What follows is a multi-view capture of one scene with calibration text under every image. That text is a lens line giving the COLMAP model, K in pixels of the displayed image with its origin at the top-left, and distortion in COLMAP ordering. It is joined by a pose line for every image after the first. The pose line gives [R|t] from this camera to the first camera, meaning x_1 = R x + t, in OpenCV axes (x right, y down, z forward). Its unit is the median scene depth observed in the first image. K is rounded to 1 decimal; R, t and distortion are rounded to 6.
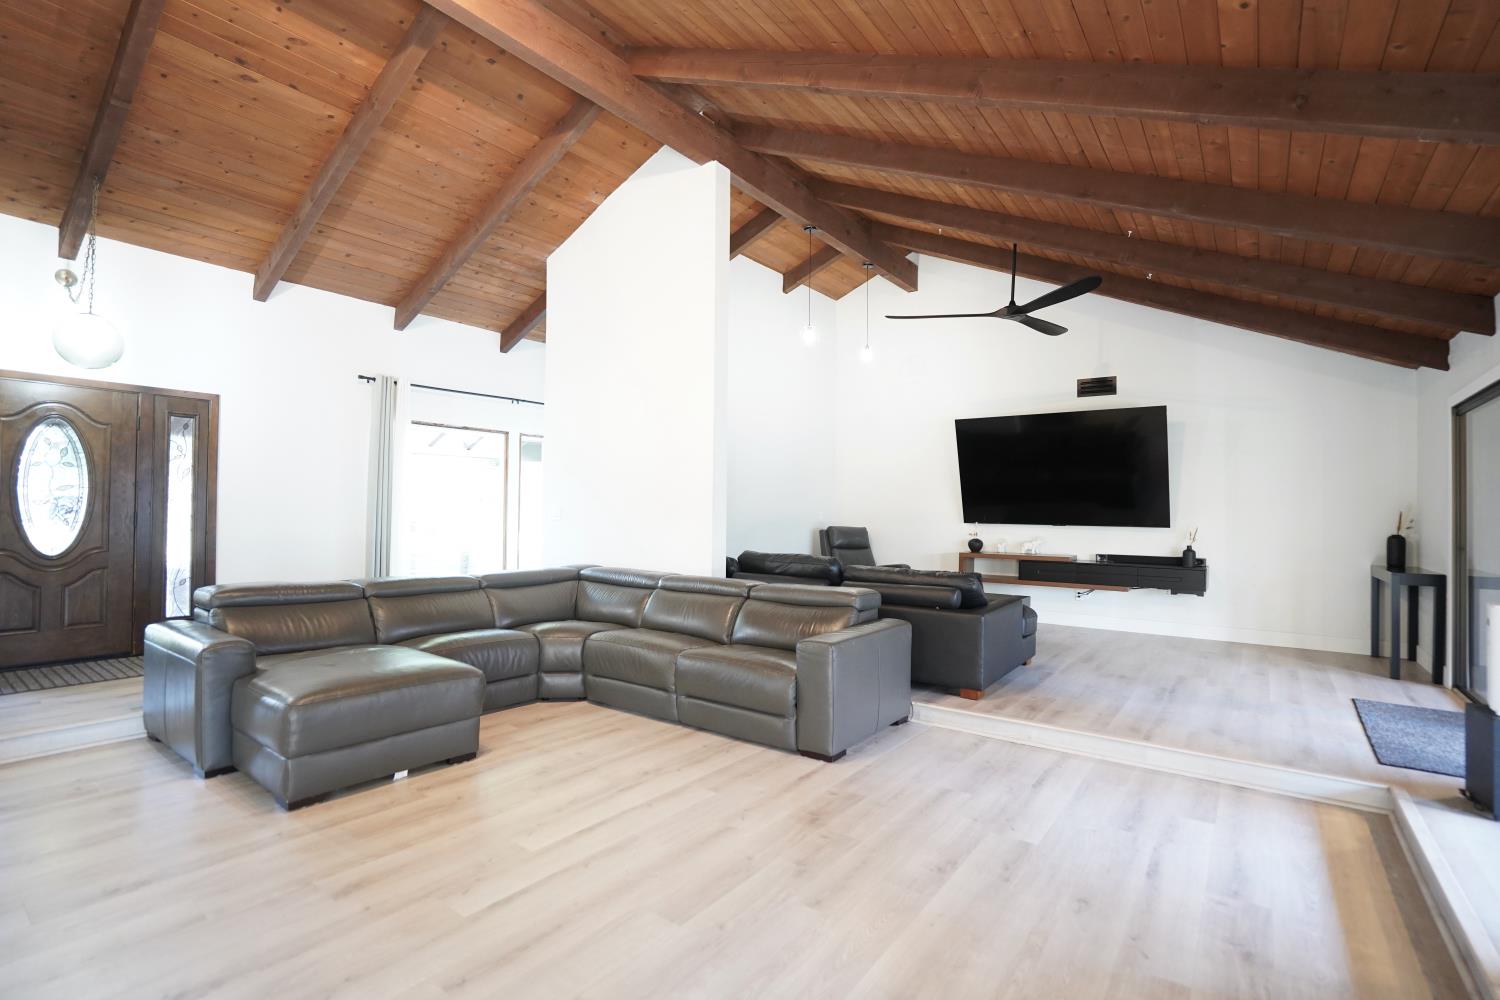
lens RADIAL K [[703.9, 0, 750.0], [0, 703.9, 500.0], [0, 0, 1]] dist [-0.056141, 0.023637]
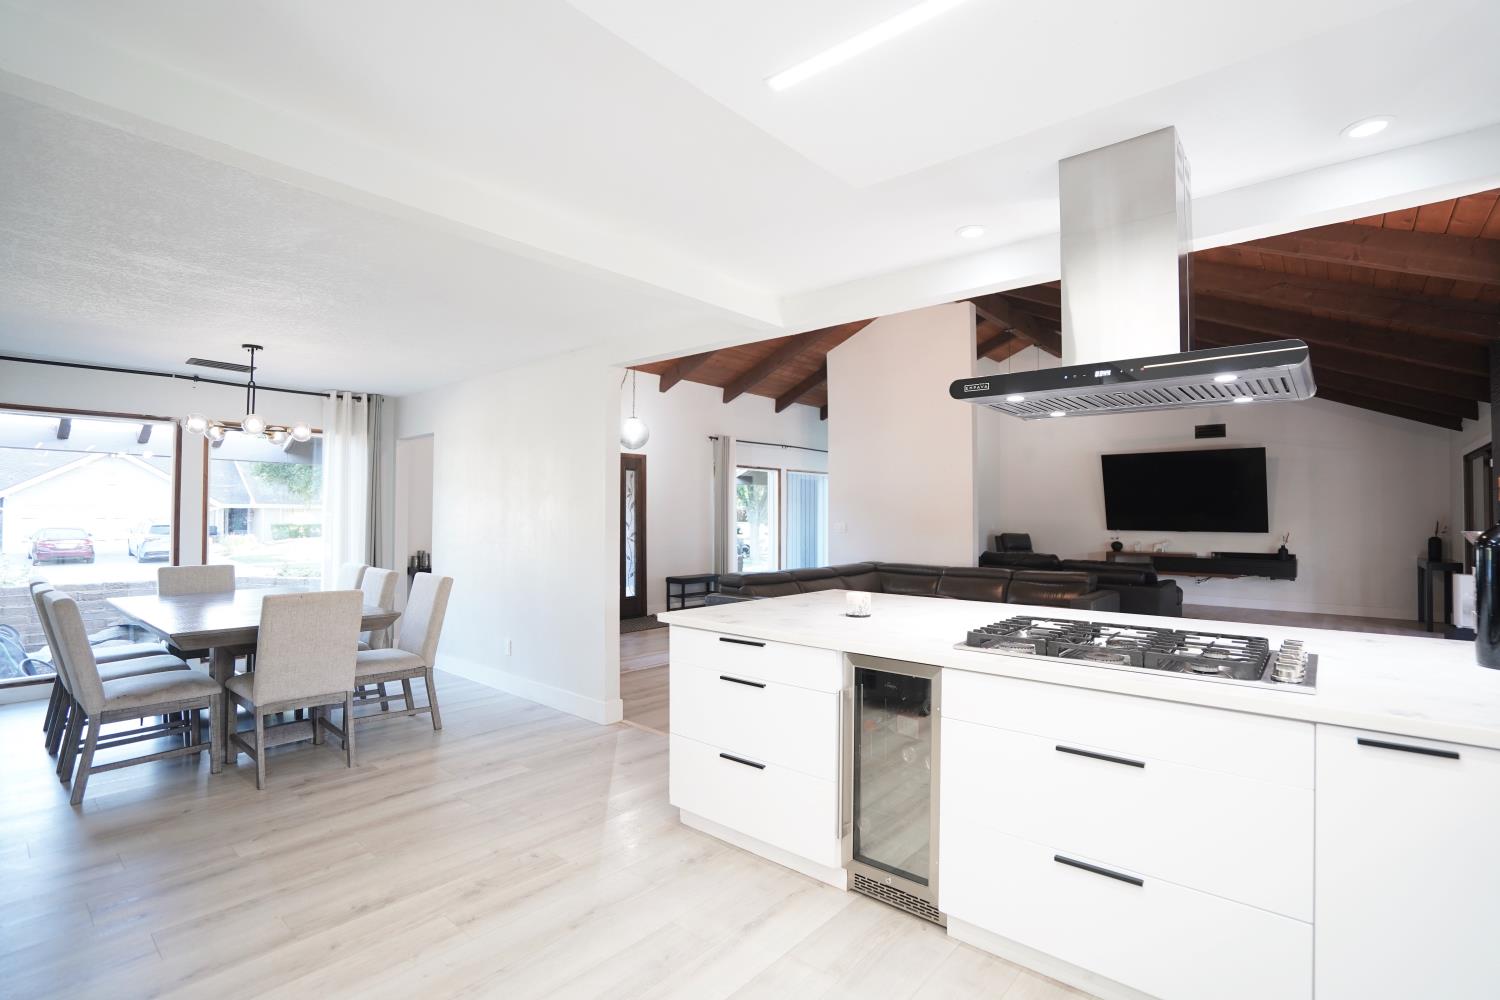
lens RADIAL K [[703.9, 0, 750.0], [0, 703.9, 500.0], [0, 0, 1]] dist [-0.056141, 0.023637]
pose [[0.997301, -0.012177, -0.072403, -0.350178], [0.011948, 0.999922, -0.003594, -0.034758], [0.072441, 0.002719, 0.997369, -0.481874]]
